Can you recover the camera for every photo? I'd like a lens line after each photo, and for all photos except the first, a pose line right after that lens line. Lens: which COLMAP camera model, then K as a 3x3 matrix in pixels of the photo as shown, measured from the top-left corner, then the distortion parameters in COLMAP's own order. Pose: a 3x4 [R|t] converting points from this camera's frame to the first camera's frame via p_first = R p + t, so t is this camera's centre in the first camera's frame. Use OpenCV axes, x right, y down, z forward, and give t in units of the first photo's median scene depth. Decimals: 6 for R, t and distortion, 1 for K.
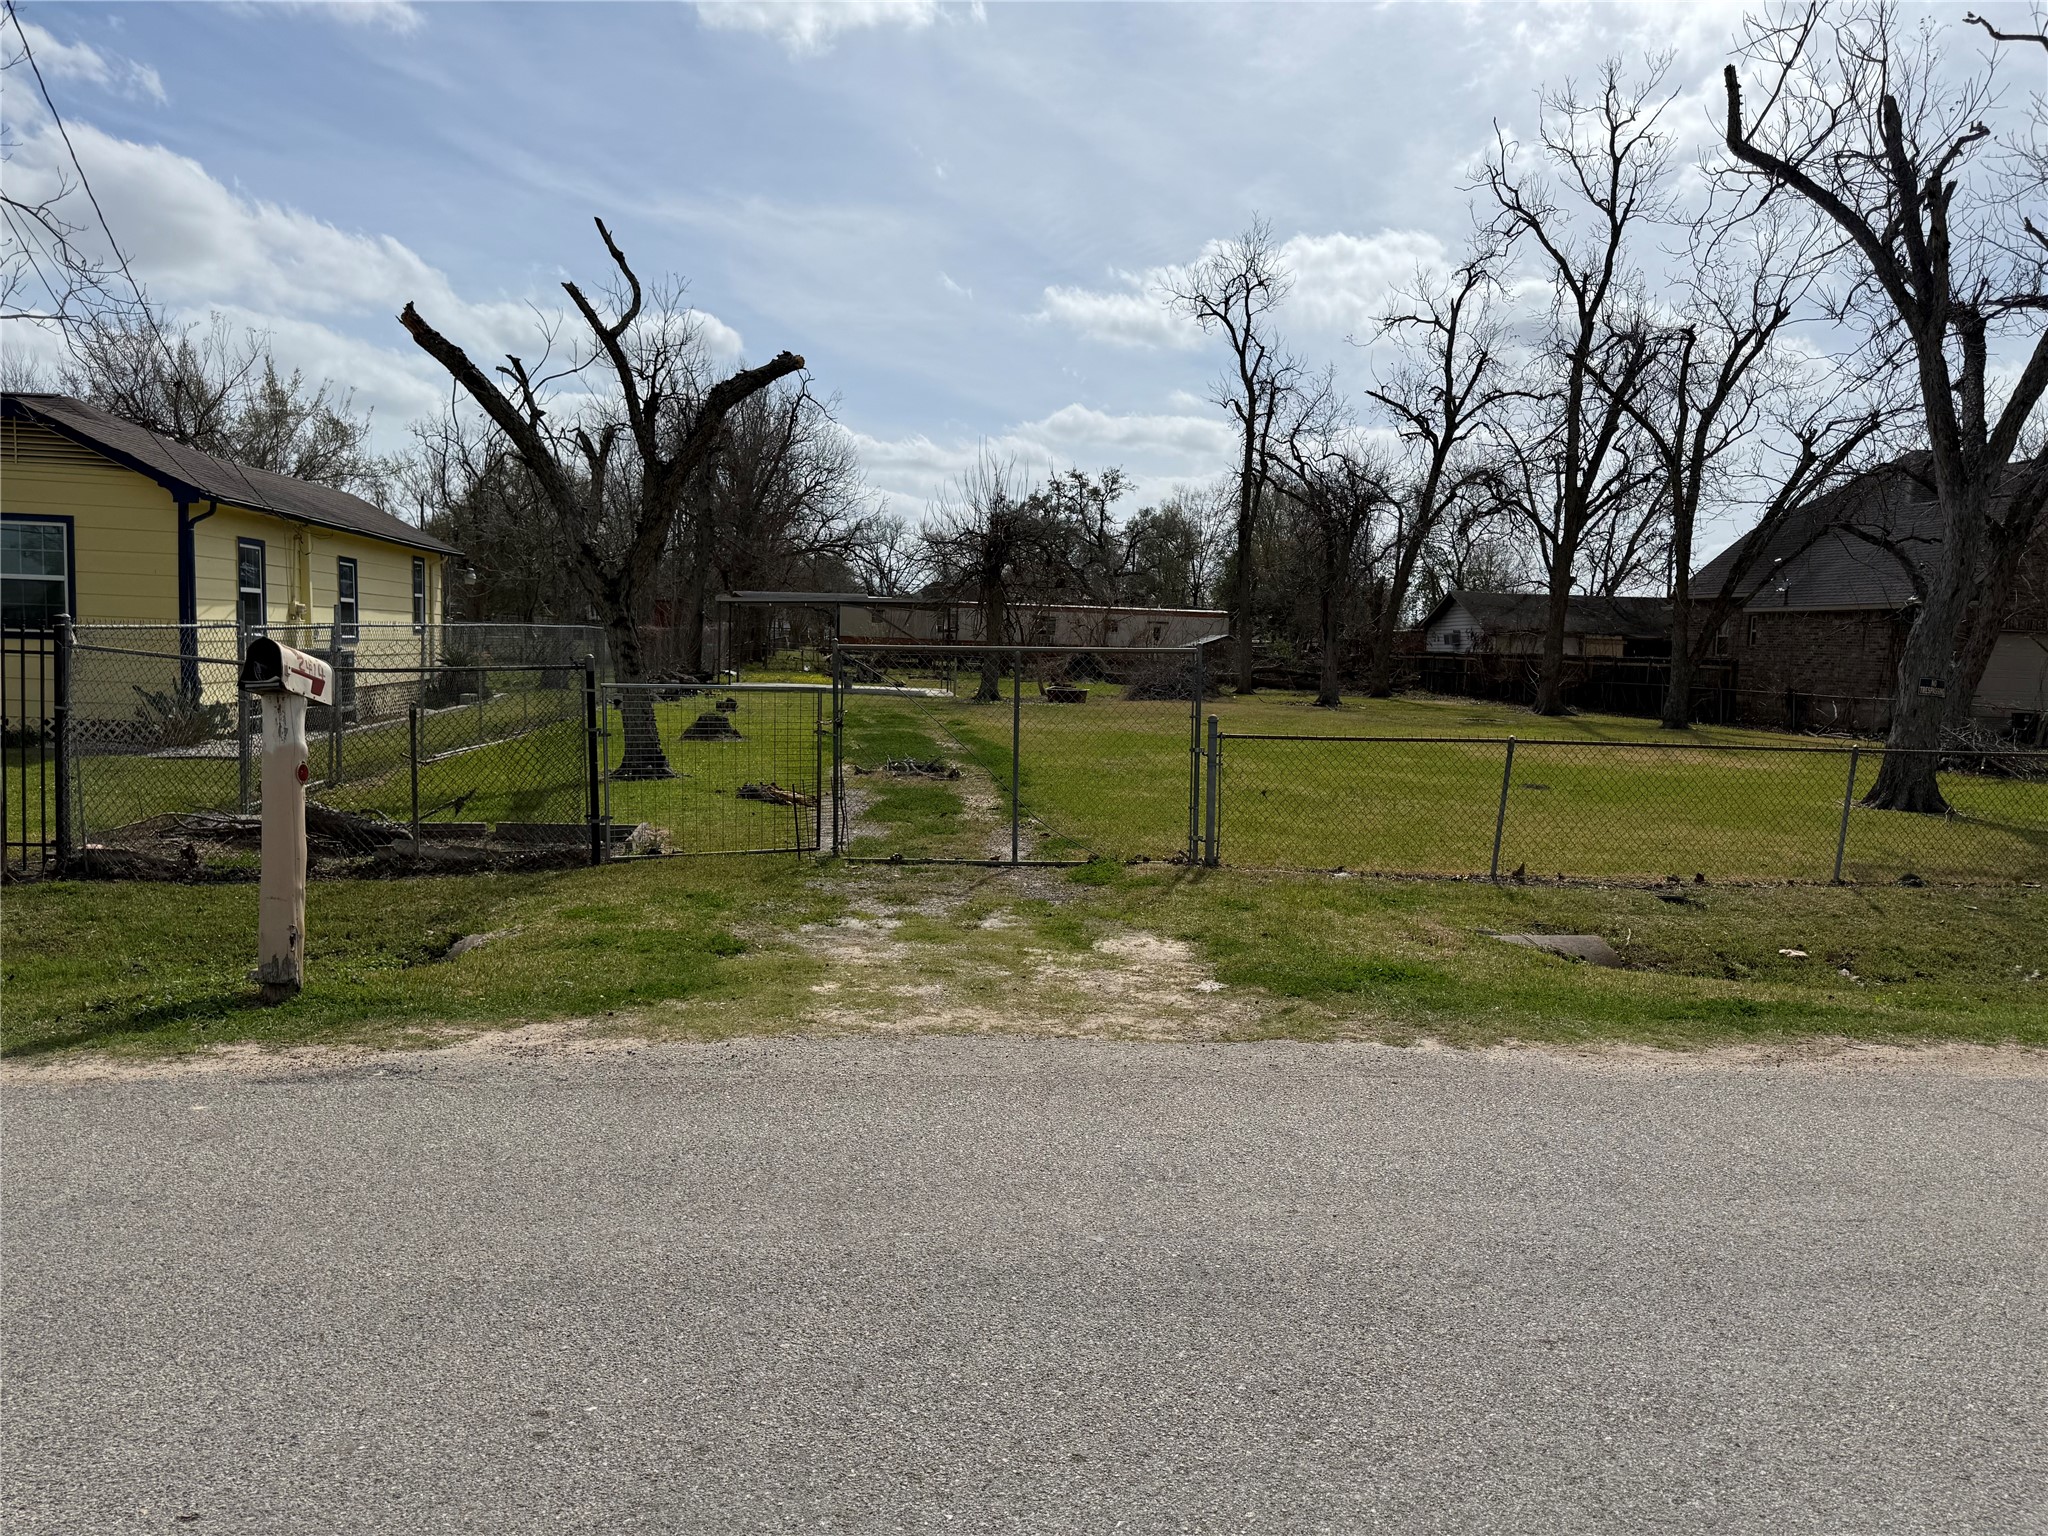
lens RADIAL K [[1430.1, 0, 1034.5], [0, 1430.1, 778.2], [0, 0, 1]] dist [0.128282, -0.213406]
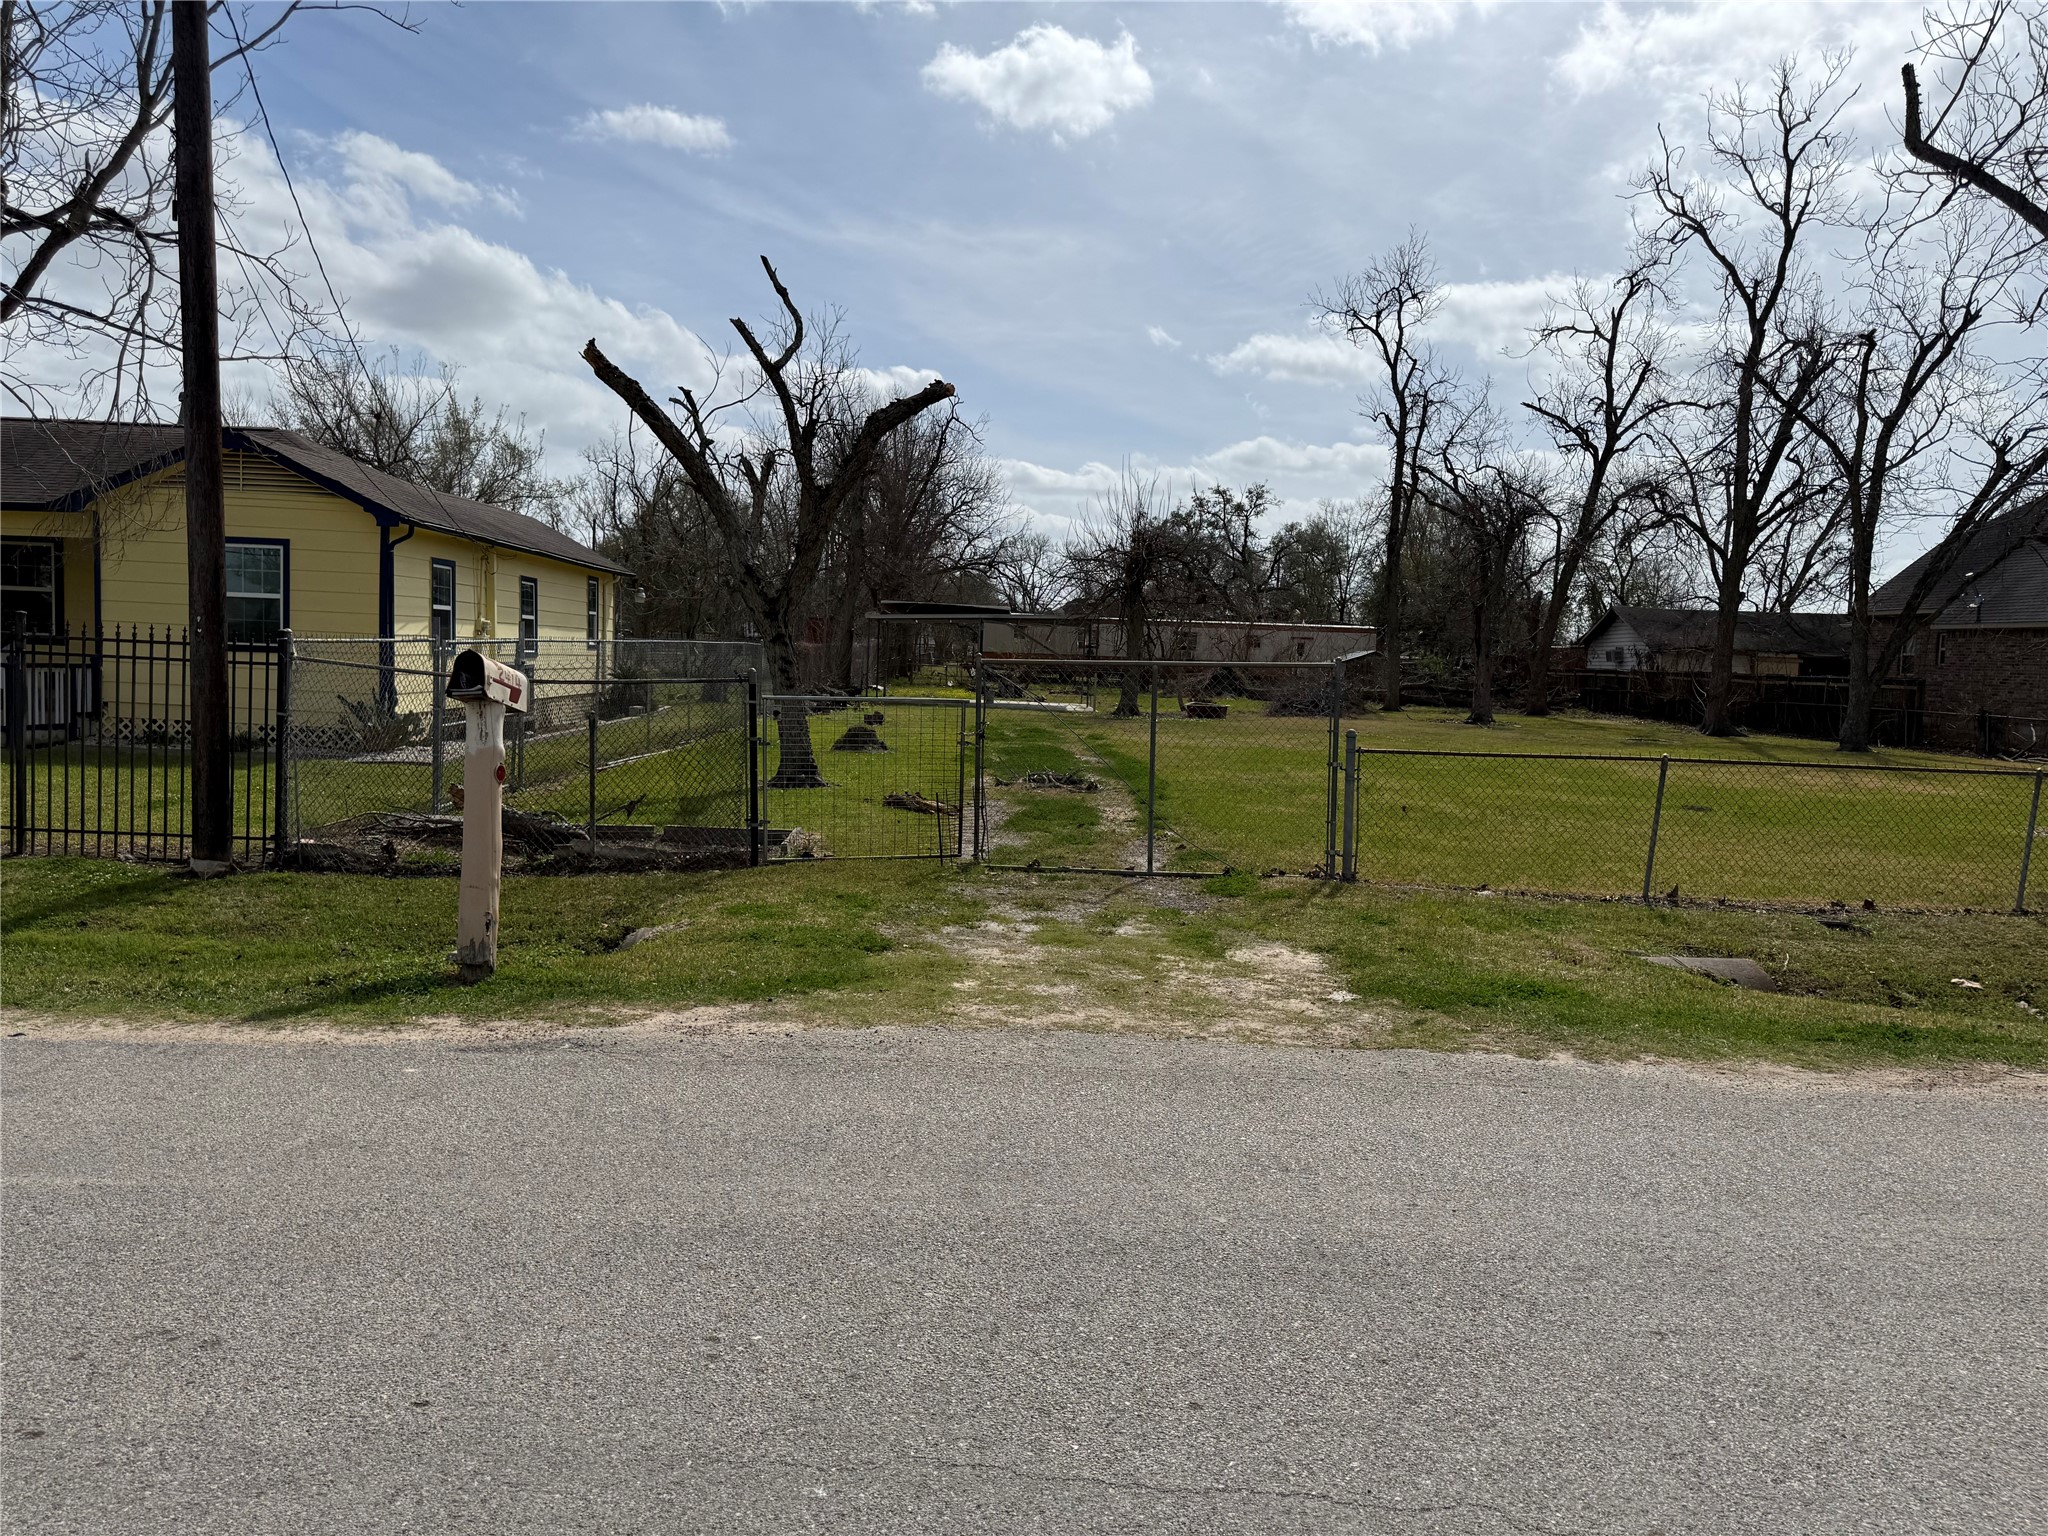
lens RADIAL K [[1429.3, 0, 1006.2], [0, 1429.3, 761.2], [0, 0, 1]] dist [0.082266, -0.109048]
pose [[0.993055, 0.011356, -0.117104, 0.000834], [-0.014010, 0.999663, -0.021864, 0.000990], [0.116816, 0.023352, 0.992879, -0.007242]]
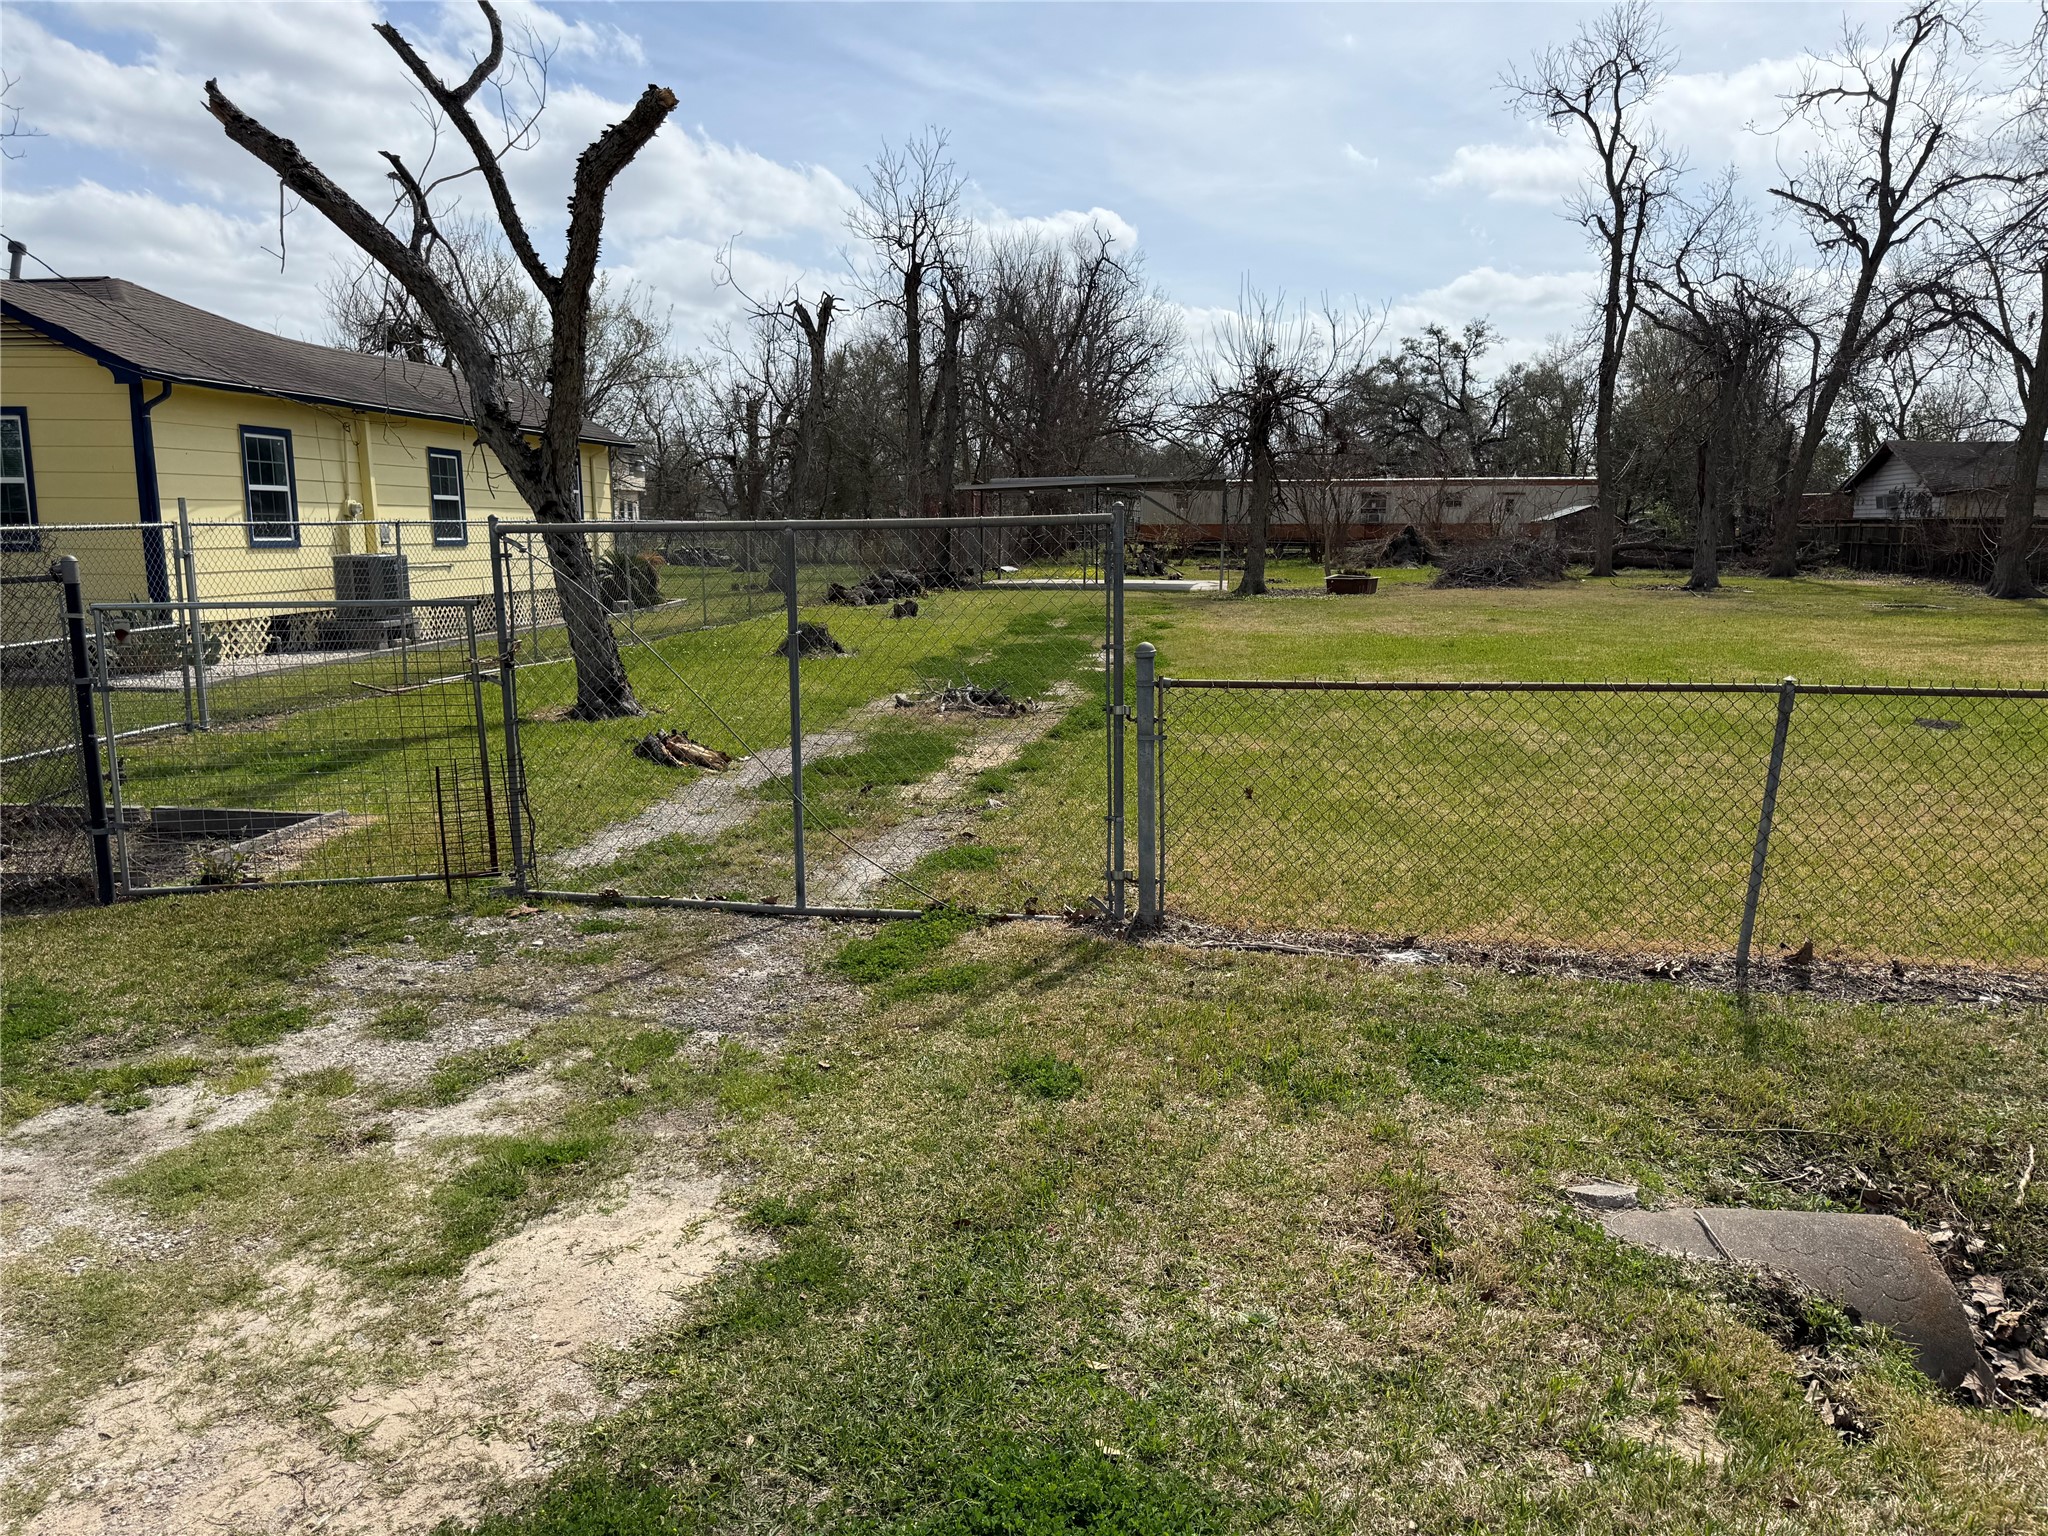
lens RADIAL K [[1449.5, 0, 1024.0], [0, 1449.5, 768.0], [0, 0, 1]] dist [0.026847, -0.027966]
pose [[0.965471, 0.012459, -0.260213, 0.067733], [0.005351, 0.997697, 0.067621, -0.010702], [0.260456, -0.066678, 0.963180, 0.150685]]
